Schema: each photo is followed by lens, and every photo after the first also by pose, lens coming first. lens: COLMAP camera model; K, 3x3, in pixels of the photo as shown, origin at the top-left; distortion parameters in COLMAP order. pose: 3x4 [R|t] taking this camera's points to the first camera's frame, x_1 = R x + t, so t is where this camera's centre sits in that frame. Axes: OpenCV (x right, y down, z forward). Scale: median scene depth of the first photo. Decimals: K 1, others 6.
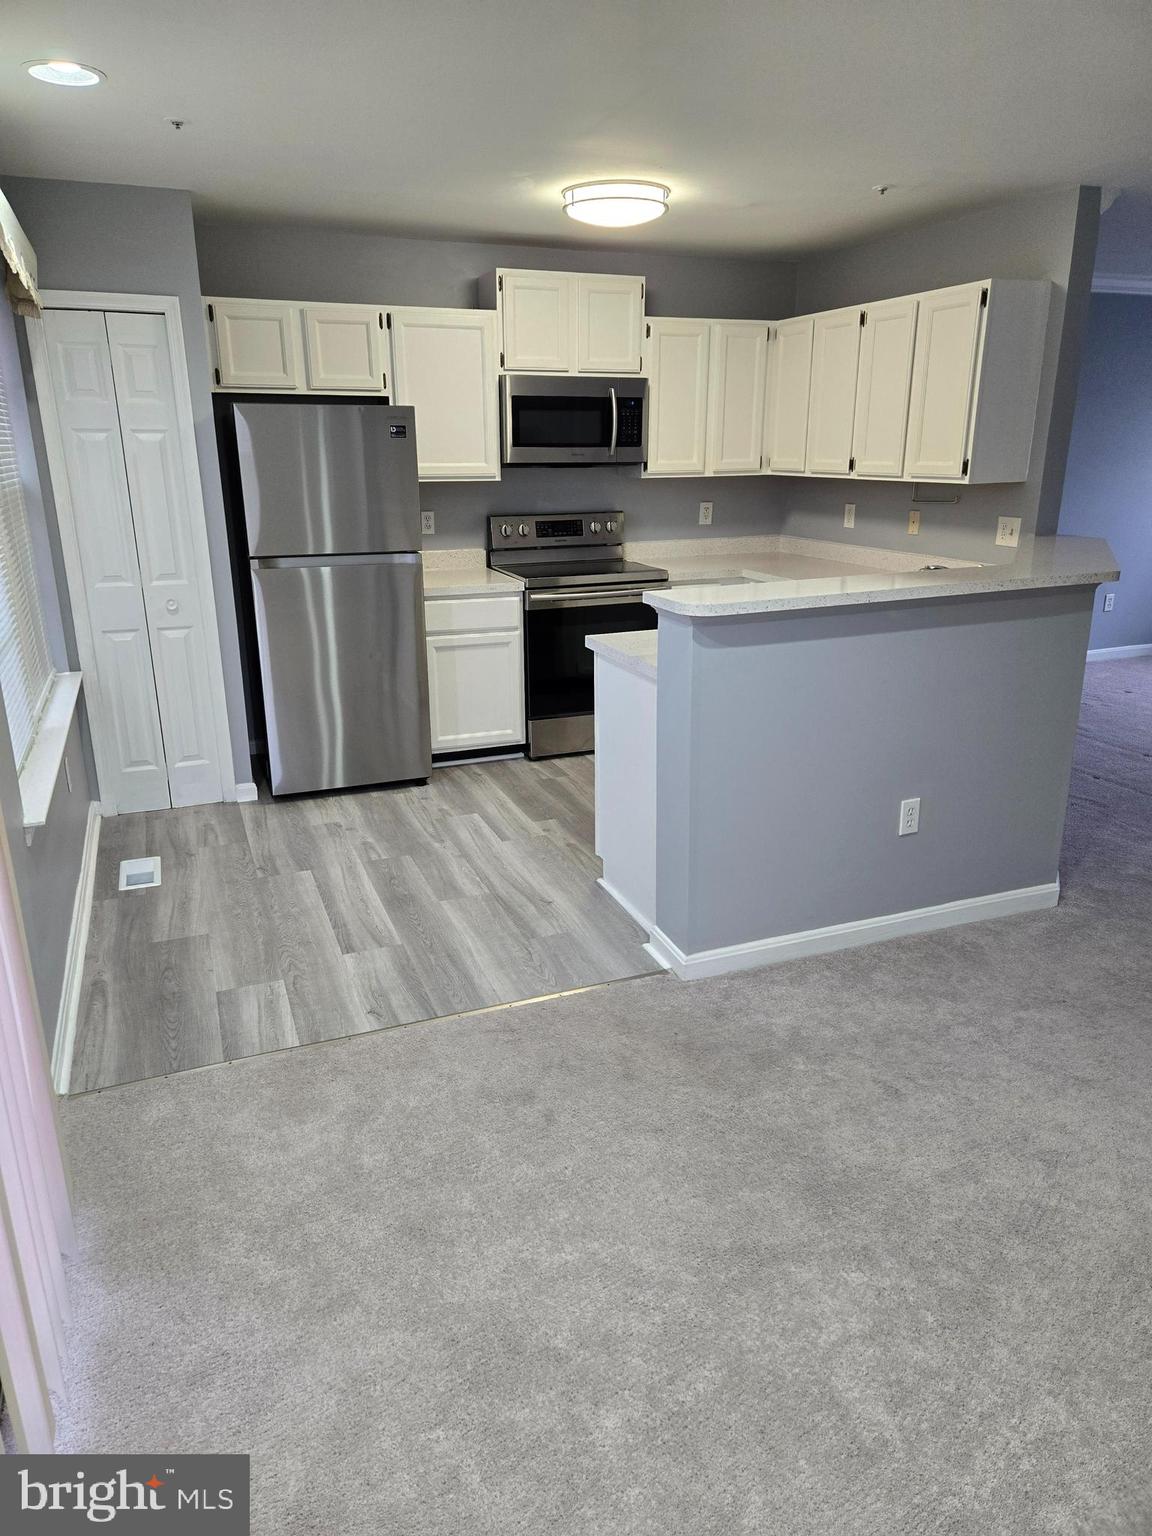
lens RADIAL K [[1019.7, 0, 568.3], [0, 1019.7, 759.2], [0, 0, 1]] dist [0.075439, -0.062207]
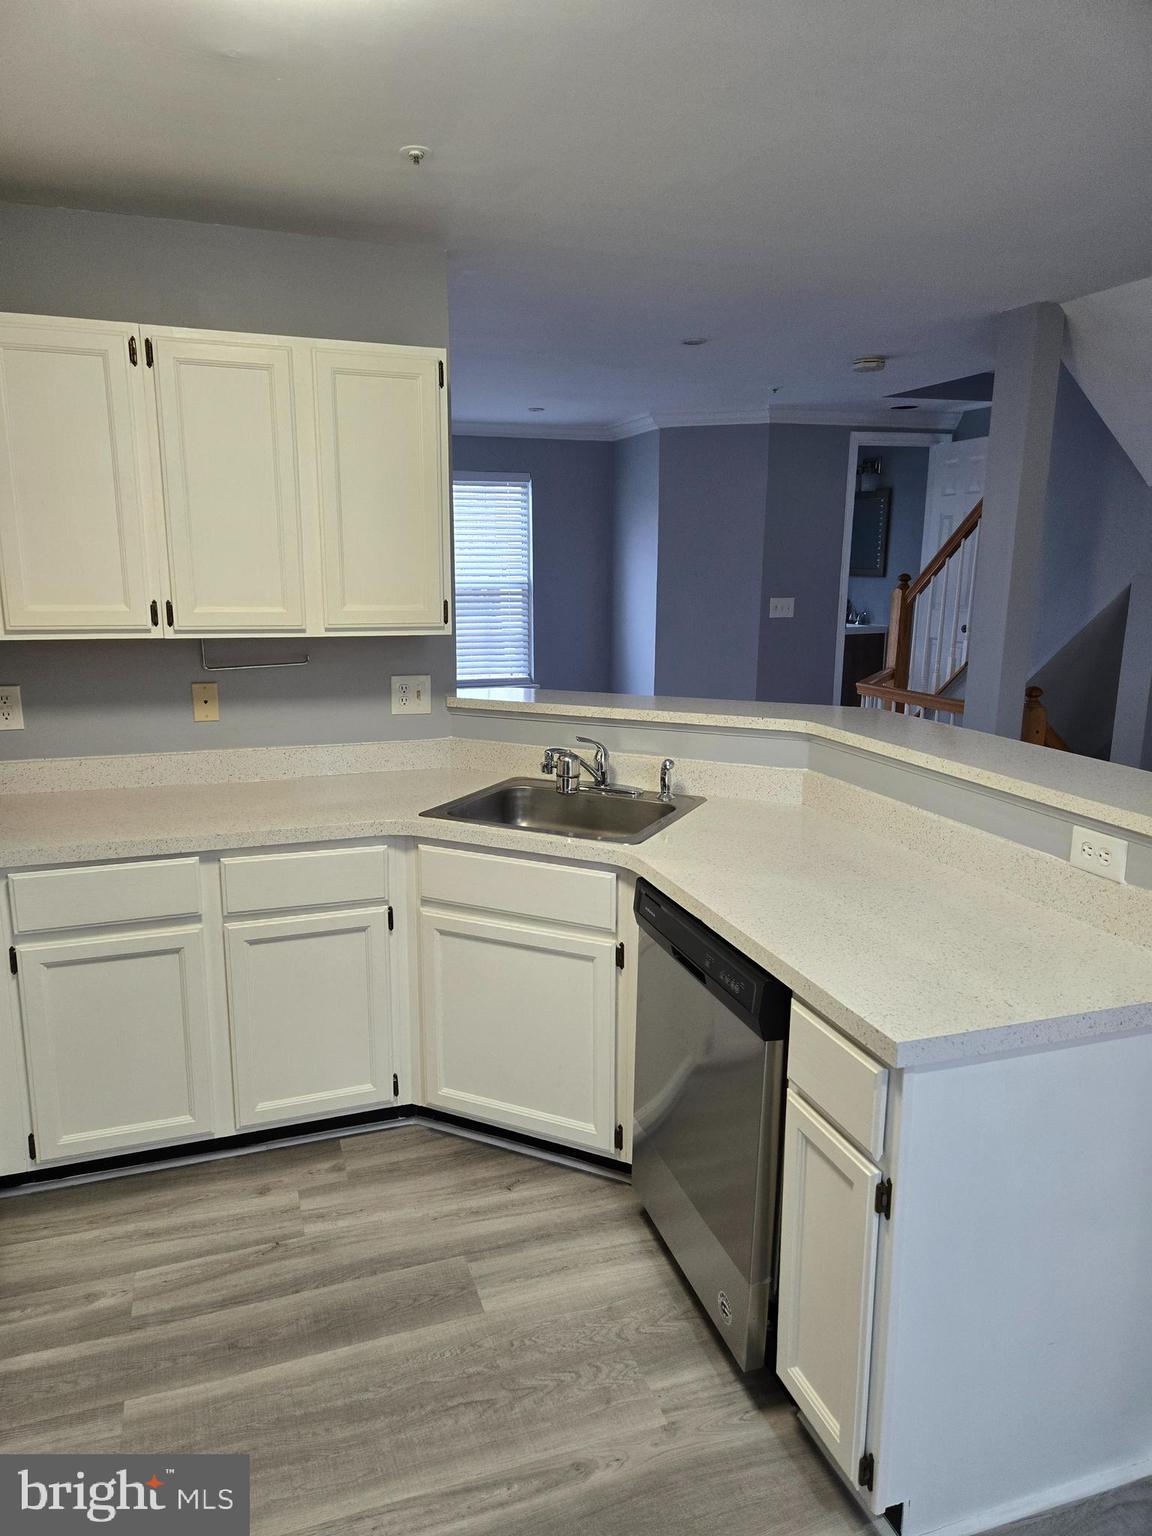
lens RADIAL K [[1019.7, 0, 573.9], [0, 1019.7, 767.3], [0, 0, 1]] dist [0.075439, -0.062207]
pose [[0.037813, -0.191030, 0.980856, -0.306133], [0.294001, 0.940241, 0.171786, -0.276346], [-0.955057, 0.281877, 0.091716, 0.884323]]
